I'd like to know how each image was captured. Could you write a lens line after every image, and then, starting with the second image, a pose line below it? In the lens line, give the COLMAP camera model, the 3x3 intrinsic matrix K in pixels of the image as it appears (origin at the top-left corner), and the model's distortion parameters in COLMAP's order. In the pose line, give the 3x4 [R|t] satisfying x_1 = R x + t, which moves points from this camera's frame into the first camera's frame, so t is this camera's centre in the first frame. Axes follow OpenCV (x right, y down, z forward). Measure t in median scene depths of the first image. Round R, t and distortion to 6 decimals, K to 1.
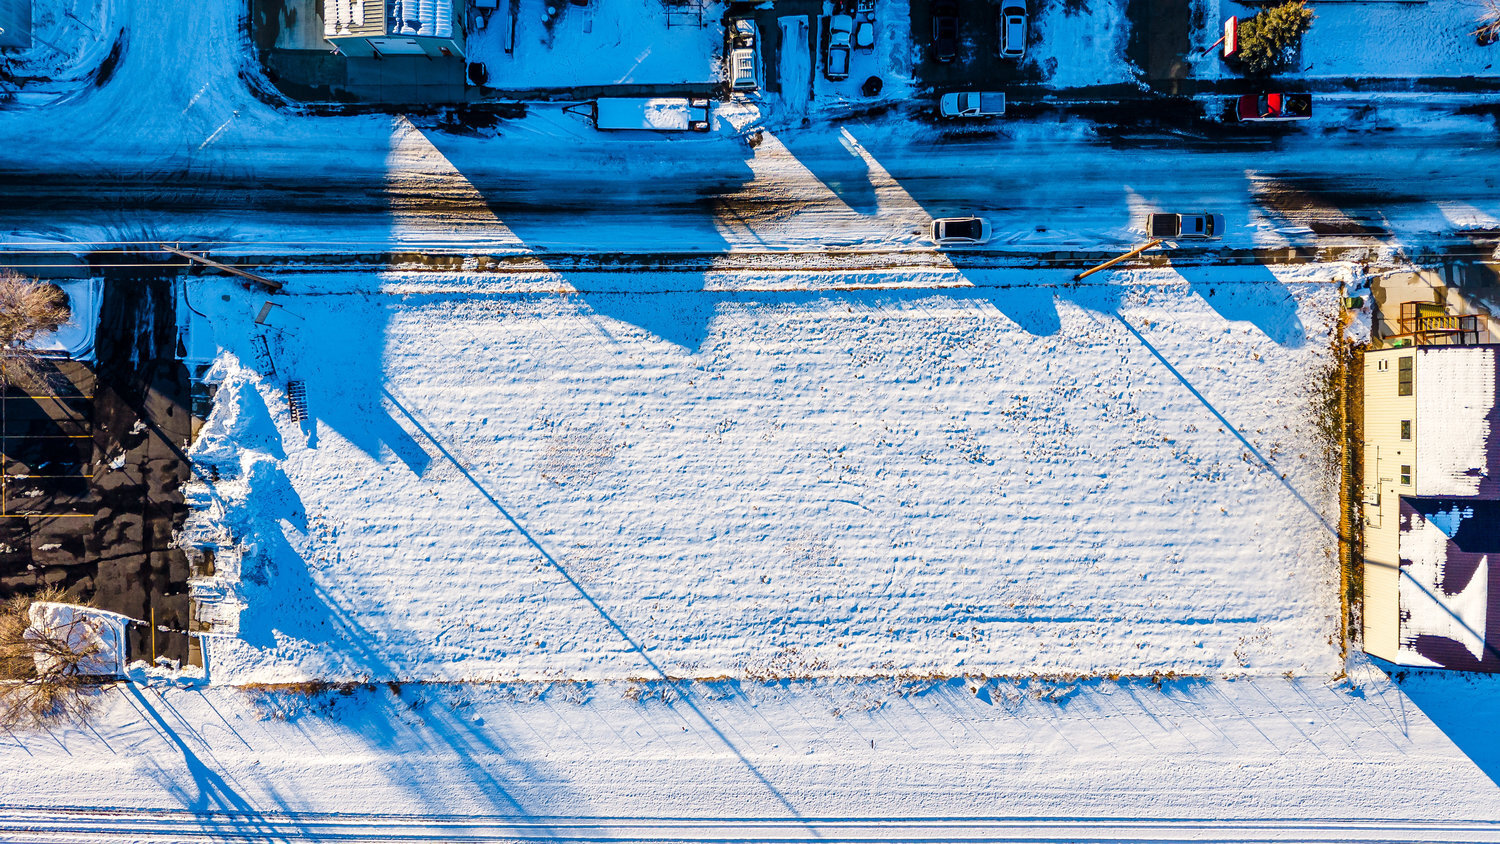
lens RADIAL K [[993.5, 0, 750.1], [0, 993.5, 429.5], [0, 0, 1]] dist [0.020602, -0.032831]
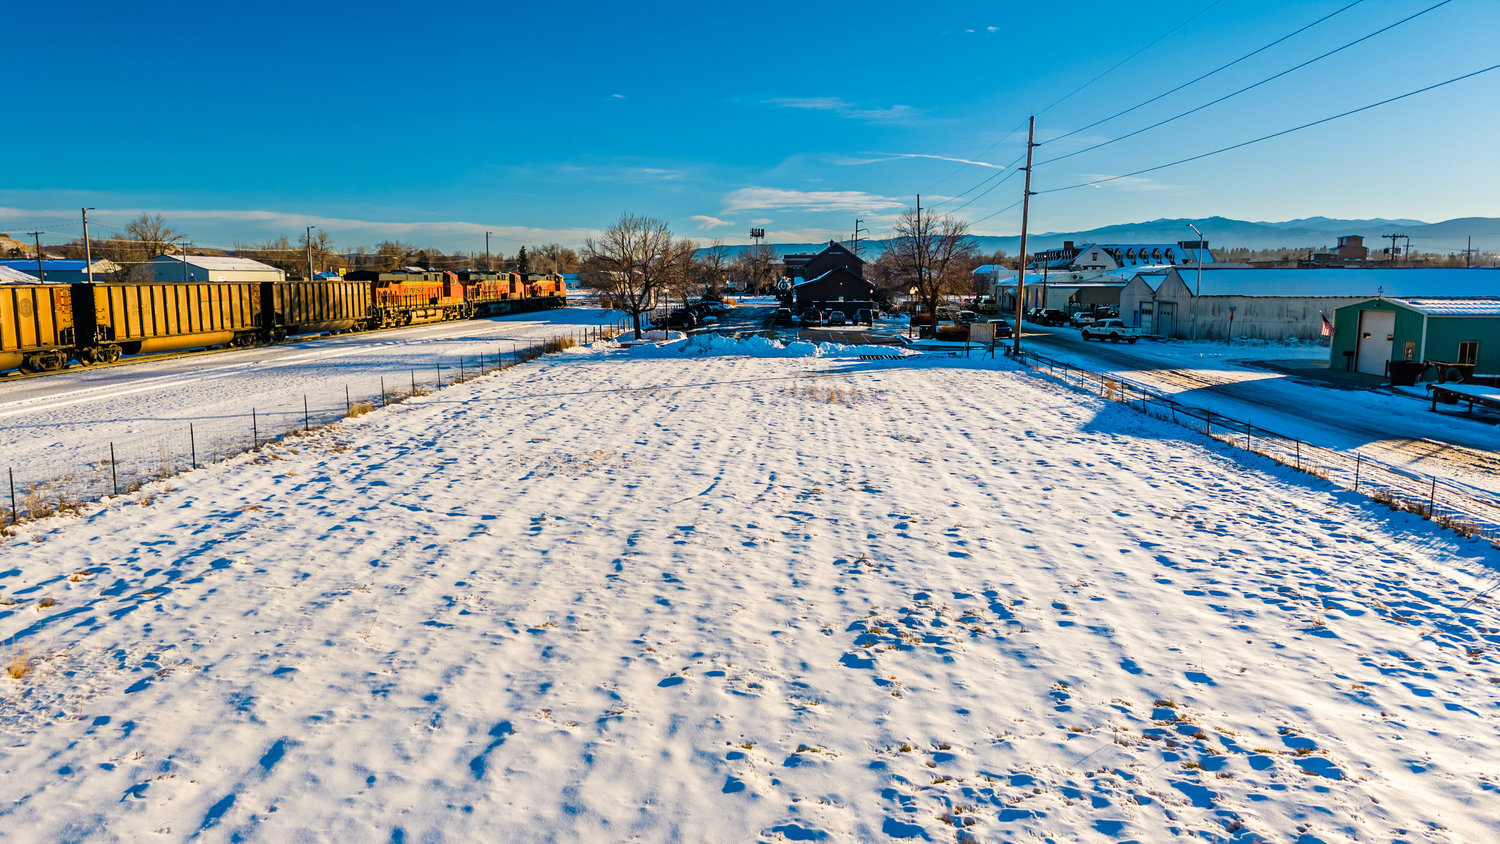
lens RADIAL K [[993.5, 0, 747.3], [0, 993.5, 431.7], [0, 0, 1]] dist [0.020602, -0.032831]
pose [[-0.053456, 0.173284, -0.983420, 0.412338], [-0.998569, -0.010721, 0.052390, 0.044492], [-0.001465, 0.984814, 0.173609, 0.924780]]
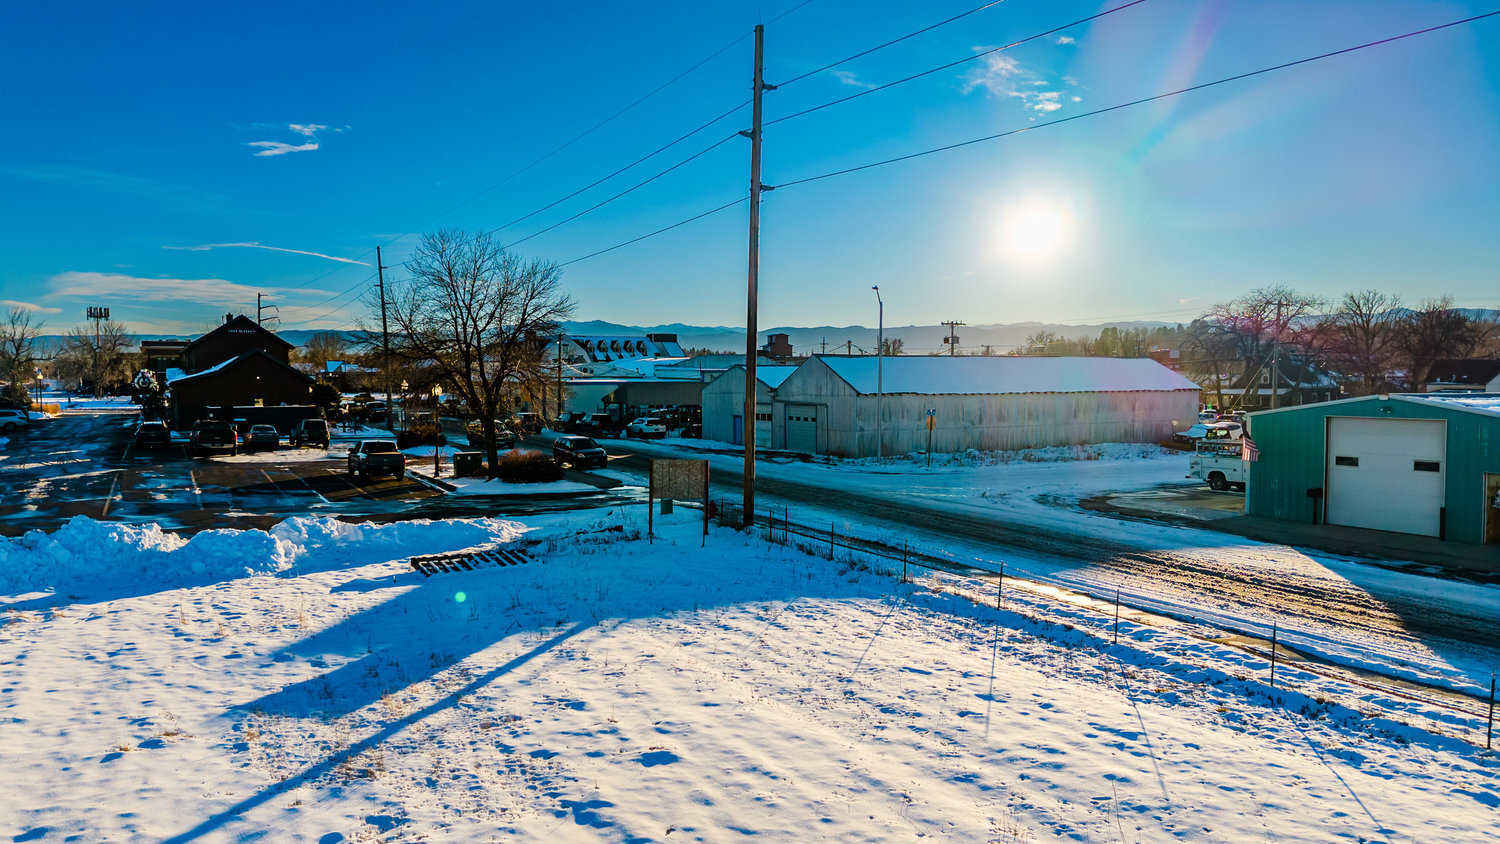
lens RADIAL K [[993.5, 0, 755.8], [0, 993.5, 426.0], [0, 0, 1]] dist [0.020602, -0.032831]
pose [[0.510780, 0.065220, -0.857234, -0.121099], [-0.859599, 0.022618, -0.510469, 0.061599], [-0.013903, 0.997615, 0.067616, 0.941997]]
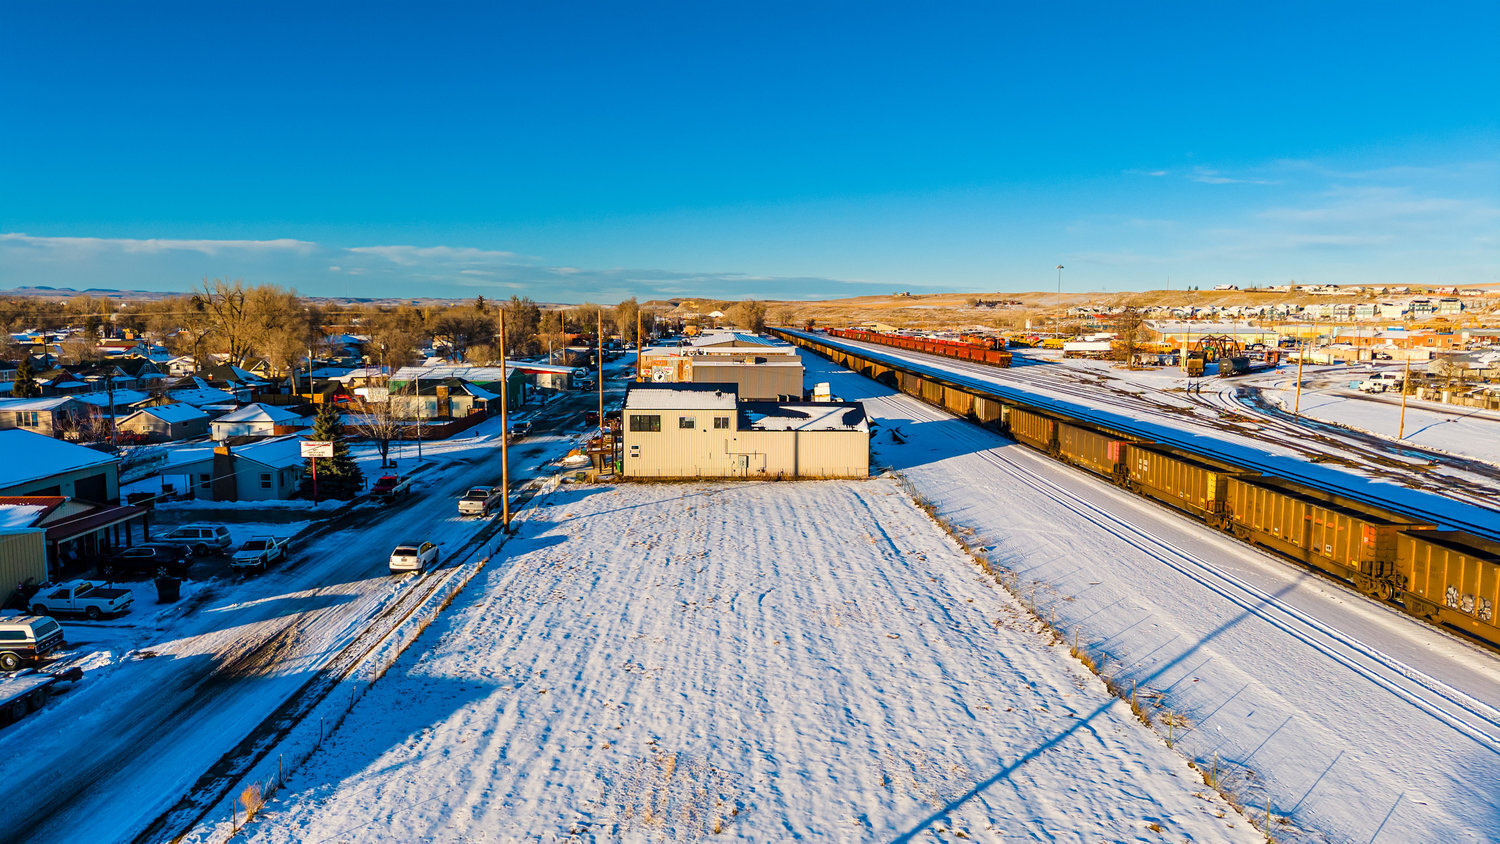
lens RADIAL K [[993.5, 0, 751.7], [0, 993.5, 414.8], [0, 0, 1]] dist [0.020602, -0.032831]
pose [[-0.022758, -0.081107, 0.996446, -0.575672], [0.999734, 0.001970, 0.022994, 0.050854], [-0.003828, 0.996703, 0.081040, 0.816201]]
